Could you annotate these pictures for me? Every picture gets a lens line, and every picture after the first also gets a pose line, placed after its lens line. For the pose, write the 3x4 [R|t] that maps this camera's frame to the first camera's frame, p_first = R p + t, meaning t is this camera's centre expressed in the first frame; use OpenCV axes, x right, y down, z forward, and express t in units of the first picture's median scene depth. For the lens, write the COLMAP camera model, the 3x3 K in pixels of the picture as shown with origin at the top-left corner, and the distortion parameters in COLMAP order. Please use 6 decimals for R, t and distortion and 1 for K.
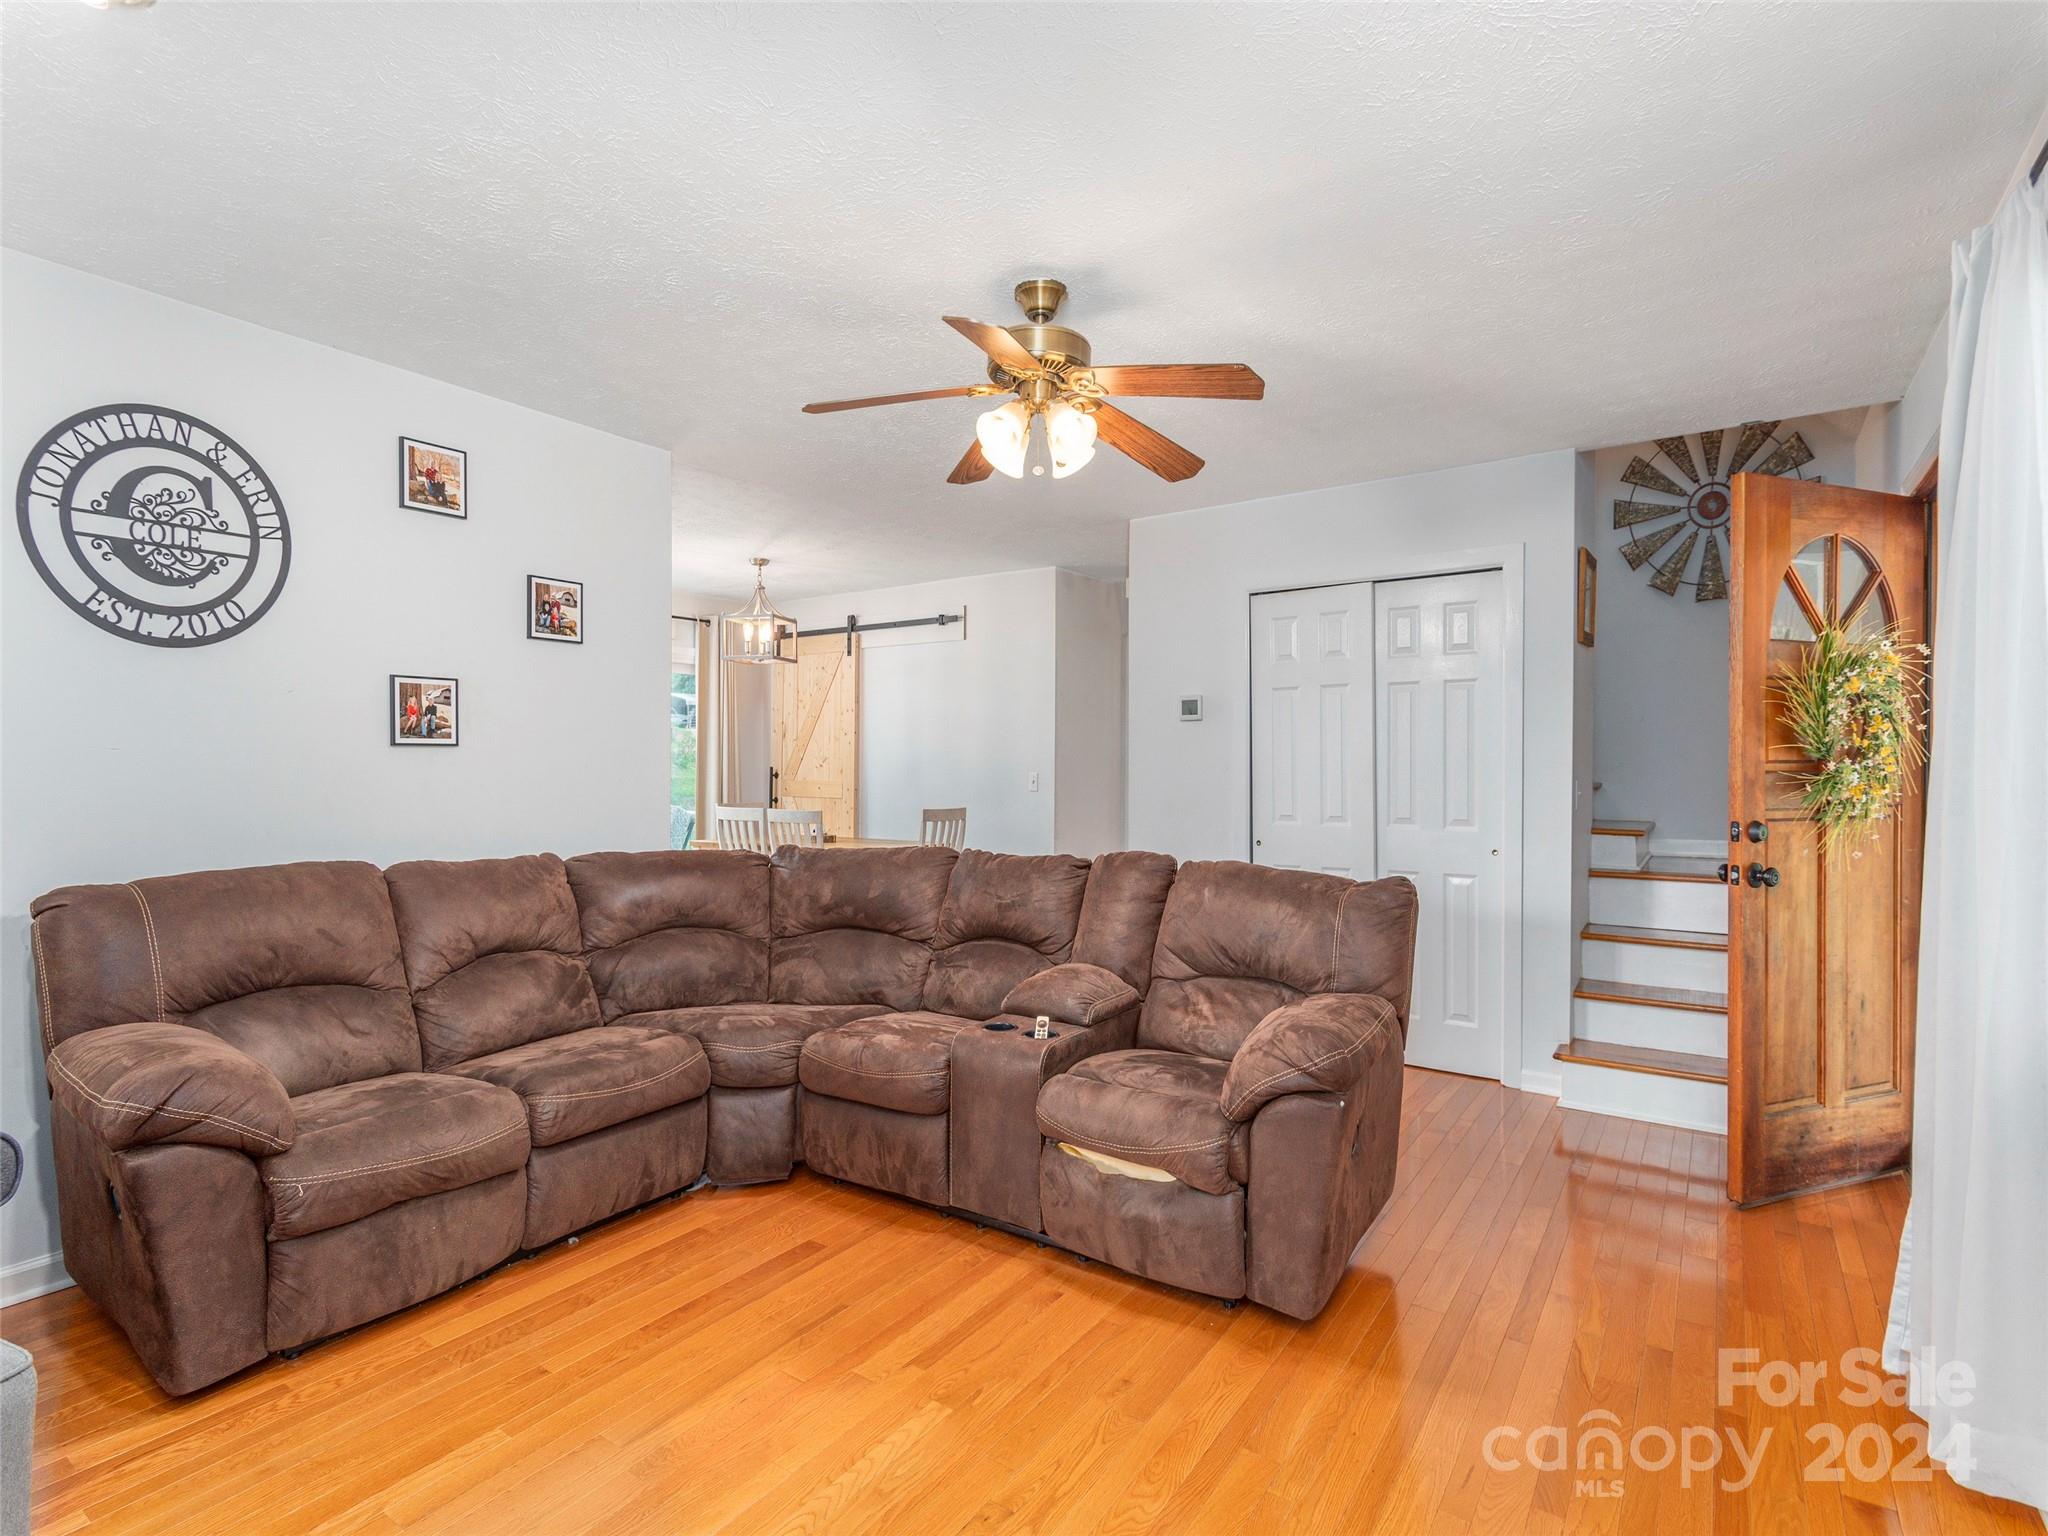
lens RADIAL K [[999.9, 0, 1028.6], [0, 999.9, 772.6], [0, 0, 1]] dist [0.007448, -0.001091]
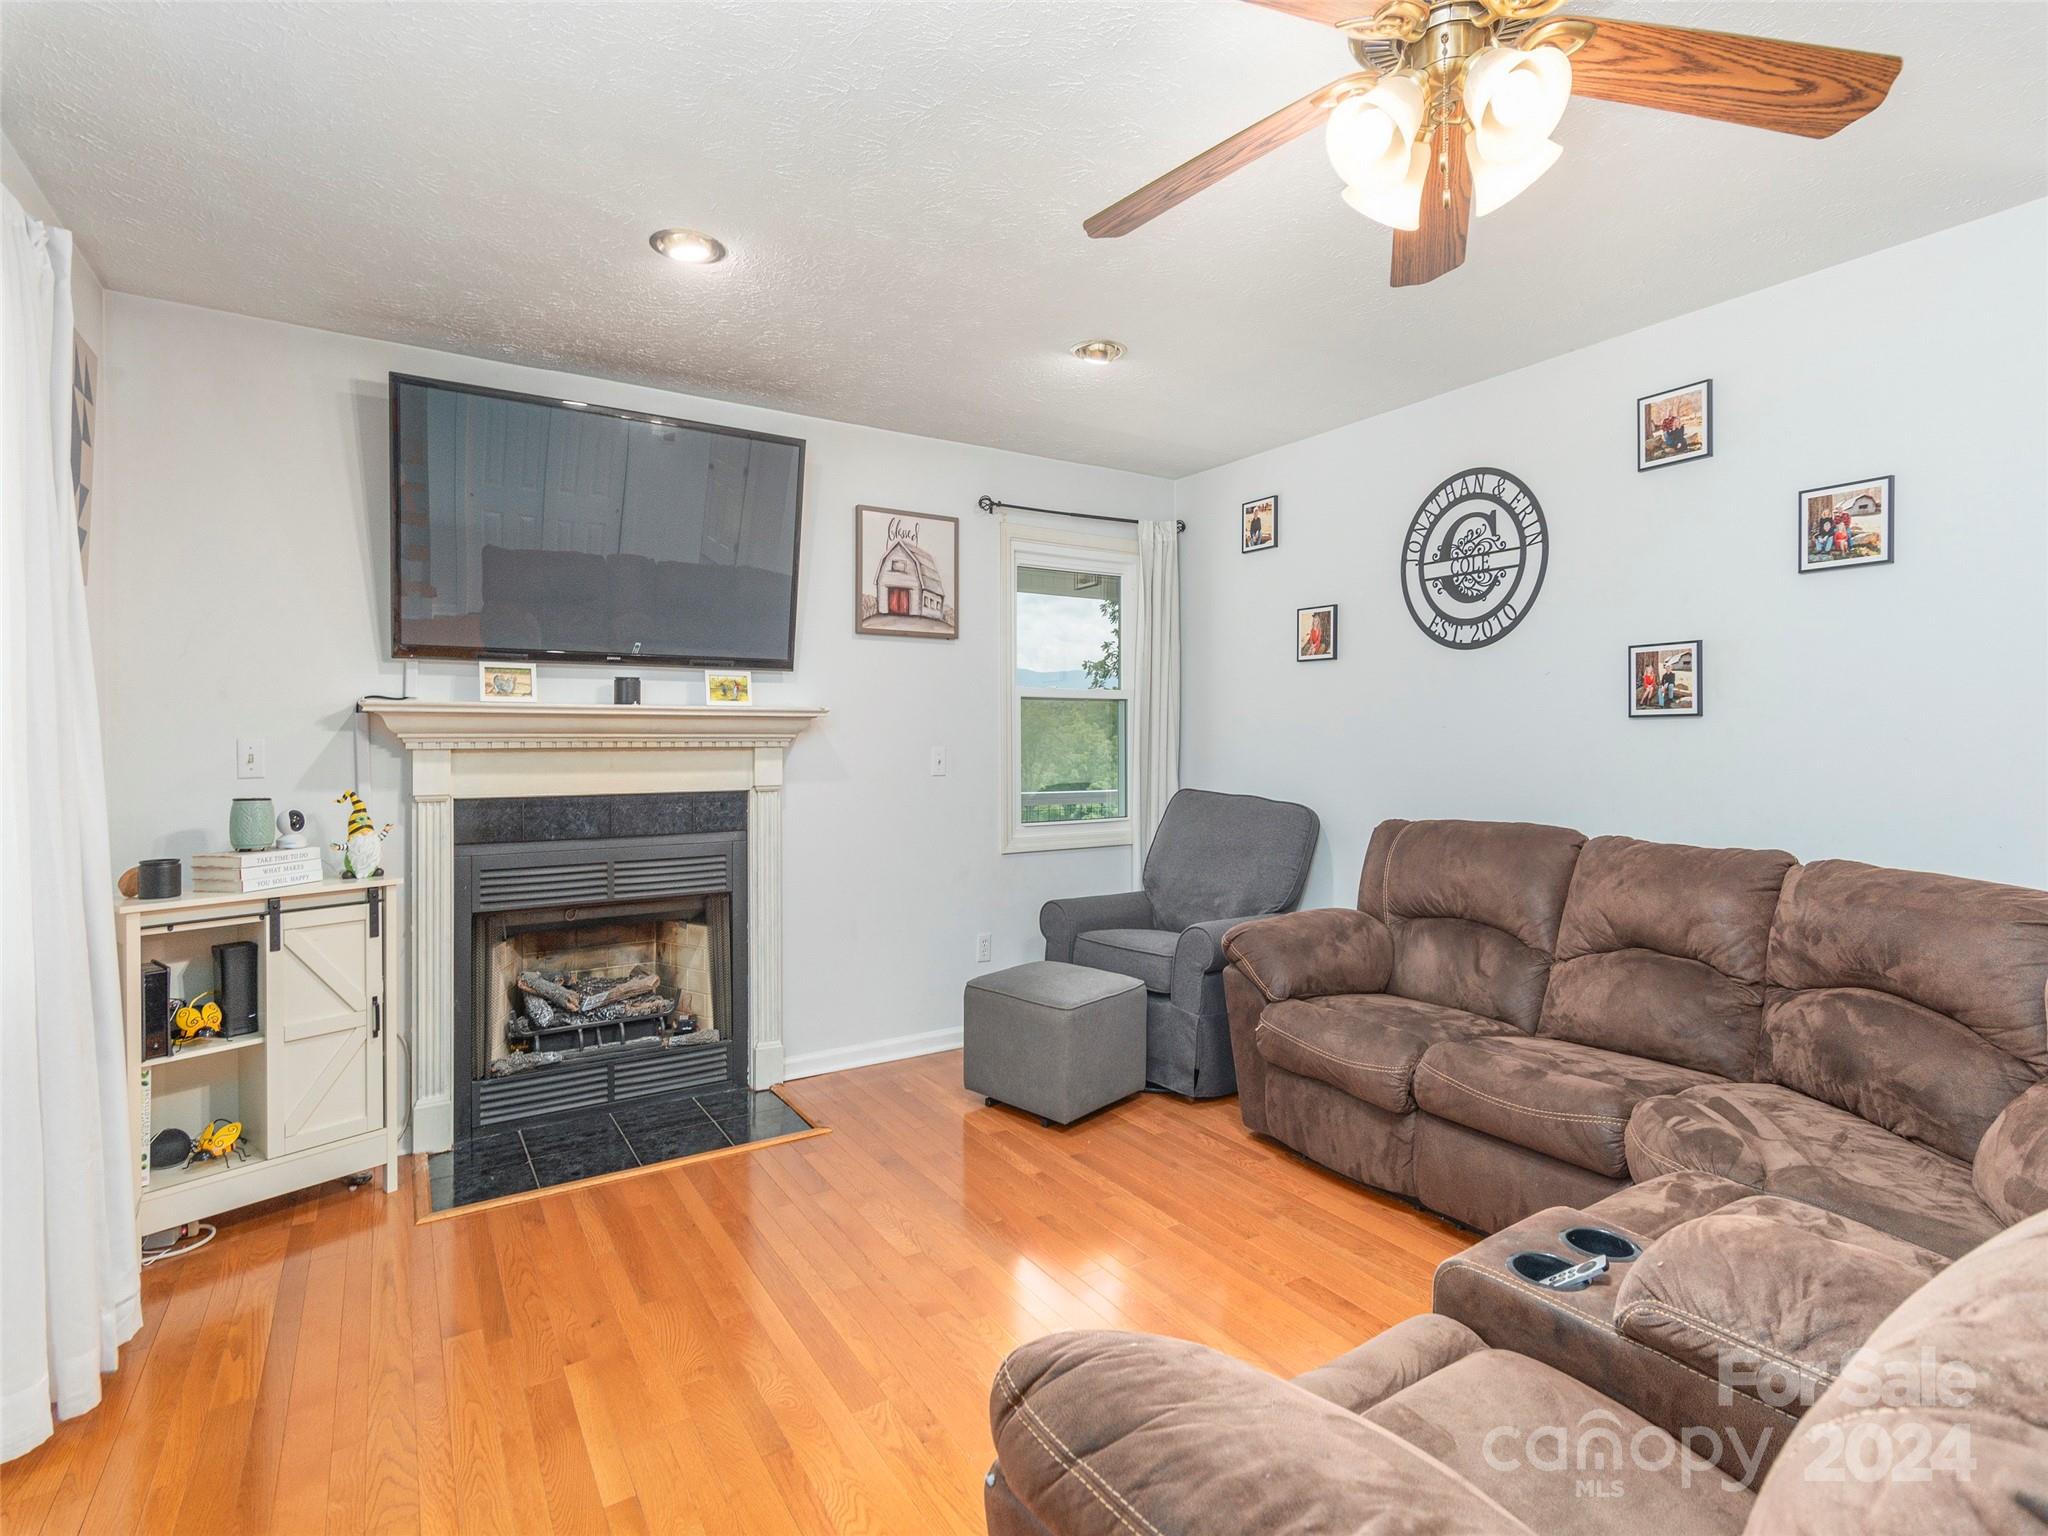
lens RADIAL K [[999.9, 0, 1019.3], [0, 999.9, 746.9], [0, 0, 1]] dist [0.007448, -0.001091]
pose [[-0.392627, 0.003664, -0.919691, 0.565259], [-0.006565, 0.999955, 0.006786, -0.001176], [0.919674, 0.008702, -0.392585, 0.931273]]
